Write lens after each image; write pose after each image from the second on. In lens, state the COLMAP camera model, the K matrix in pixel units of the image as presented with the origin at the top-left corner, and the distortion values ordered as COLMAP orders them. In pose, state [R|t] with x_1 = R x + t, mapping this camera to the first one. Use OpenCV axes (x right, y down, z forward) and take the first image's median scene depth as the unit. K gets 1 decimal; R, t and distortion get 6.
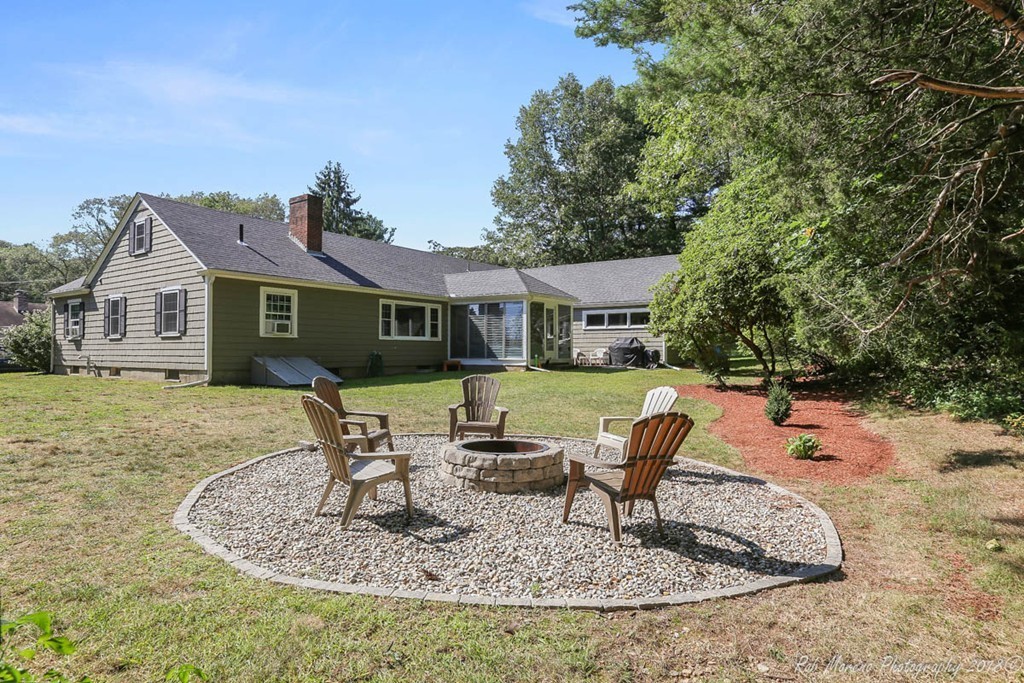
lens RADIAL K [[541.8, 0, 514.7], [0, 541.8, 335.4], [0, 0, 1]] dist [-0.020916, 0.000451]
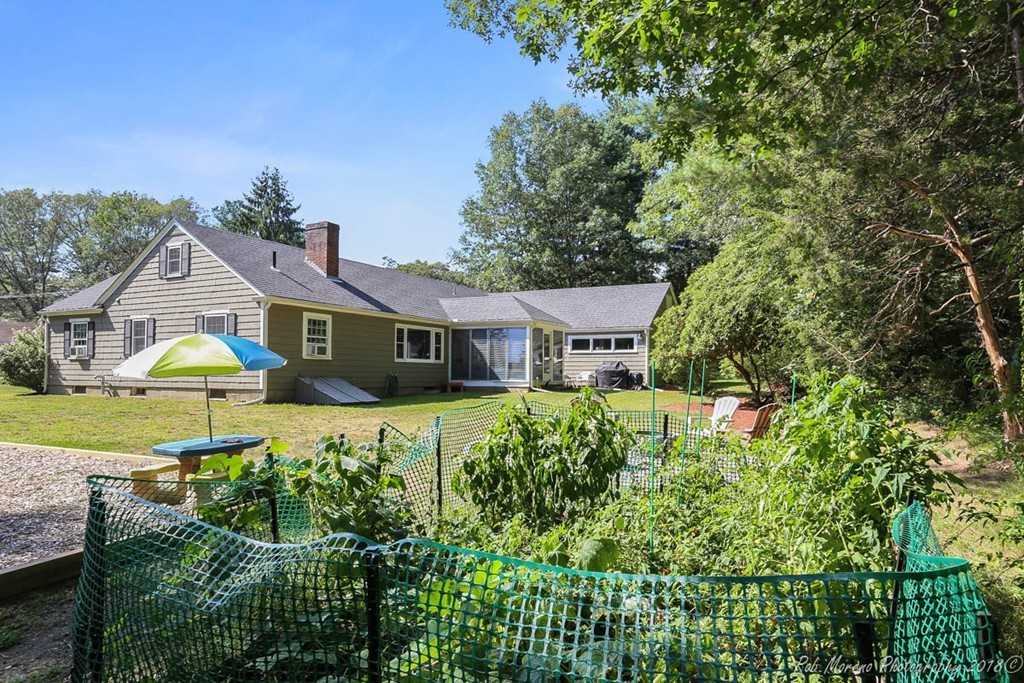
lens RADIAL K [[592.5, 0, 515.9], [0, 592.5, 352.7], [0, 0, 1]] dist [-0.027693, 0.001227]
pose [[0.992626, 0.010042, 0.120797, -0.144066], [-0.009177, 0.999928, -0.007722, -0.003107], [-0.120865, 0.006557, 0.992647, -0.160260]]
